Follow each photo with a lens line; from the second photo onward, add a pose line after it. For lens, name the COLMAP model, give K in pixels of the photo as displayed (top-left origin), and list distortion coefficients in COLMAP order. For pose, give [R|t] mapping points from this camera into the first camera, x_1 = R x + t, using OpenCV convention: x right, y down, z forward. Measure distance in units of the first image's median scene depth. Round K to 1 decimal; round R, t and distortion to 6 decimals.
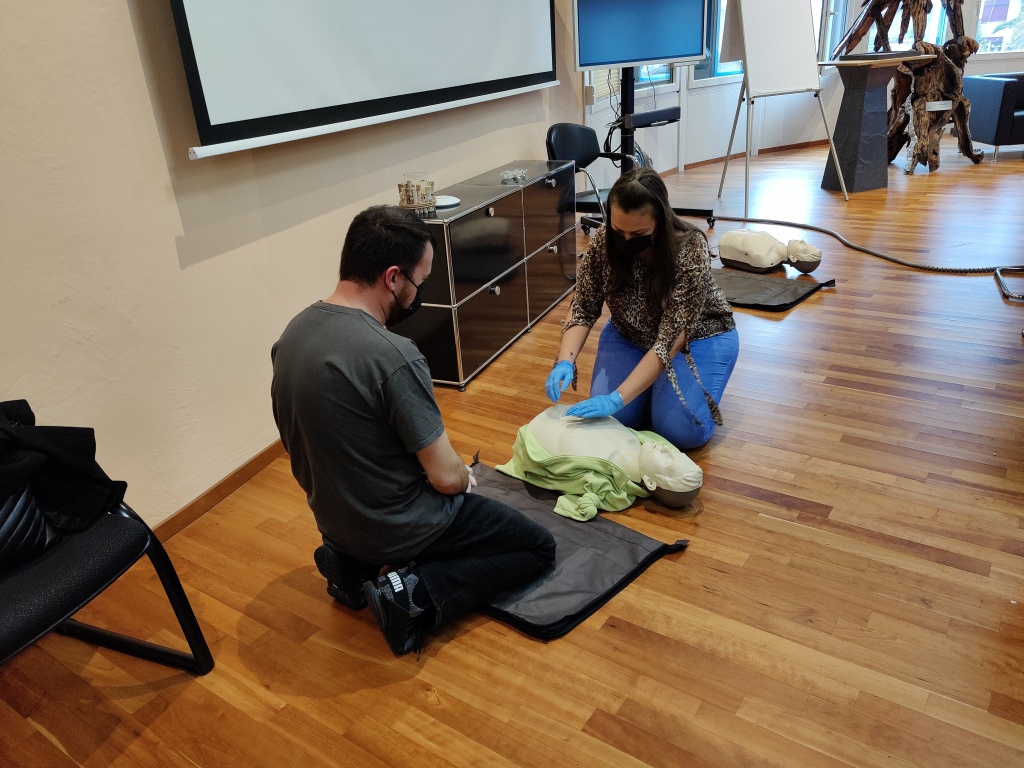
lens RADIAL K [[769.3, 0, 512.0], [0, 769.3, 384.0], [0, 0, 1]] dist [0.052752, -0.005101]
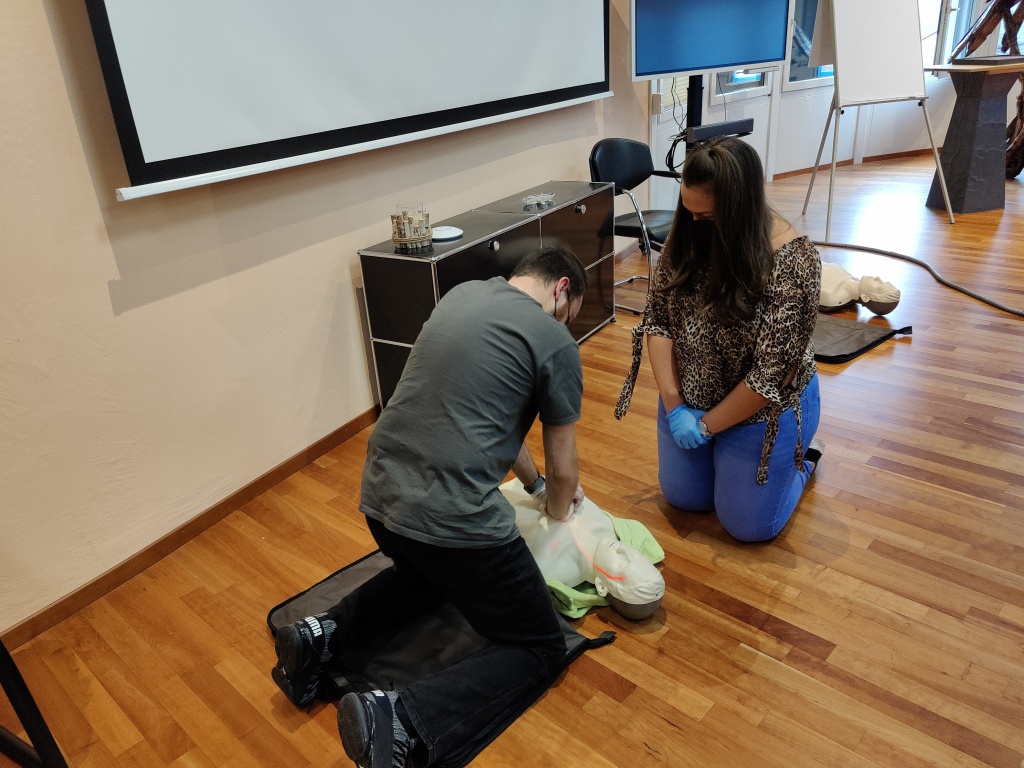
lens RADIAL K [[776.9, 0, 496.8], [0, 776.9, 380.8], [0, 0, 1]] dist [0.096963, -0.102218]
pose [[0.988821, 0.051449, -0.139953, 0.088044], [-0.051689, 0.998661, 0.001921, -0.052258], [0.139865, 0.005335, 0.990156, 0.071998]]
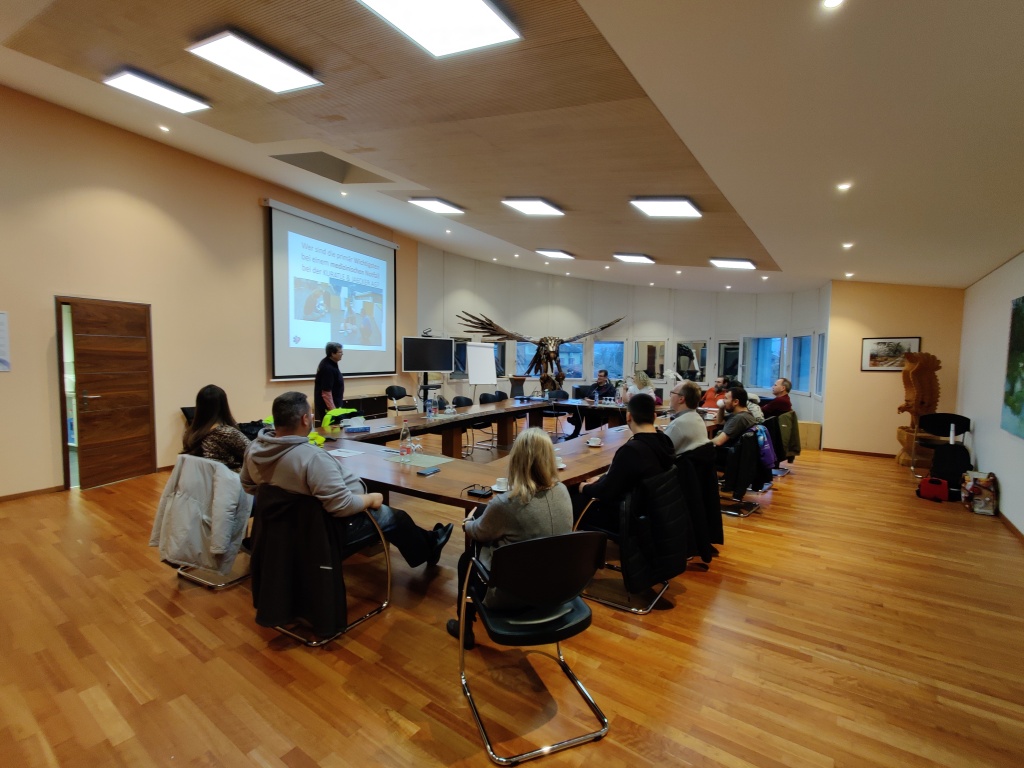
lens RADIAL K [[477.0, 0, 512.0], [0, 477.0, 384.0], [0, 0, 1]] dist [-0.000234, -0.000059]
pose [[0.997023, 0.077075, -0.002327, 0.685136], [-0.073183, 0.936306, -0.343476, 0.399939], [-0.024295, 0.342623, 0.939159, -1.156679]]
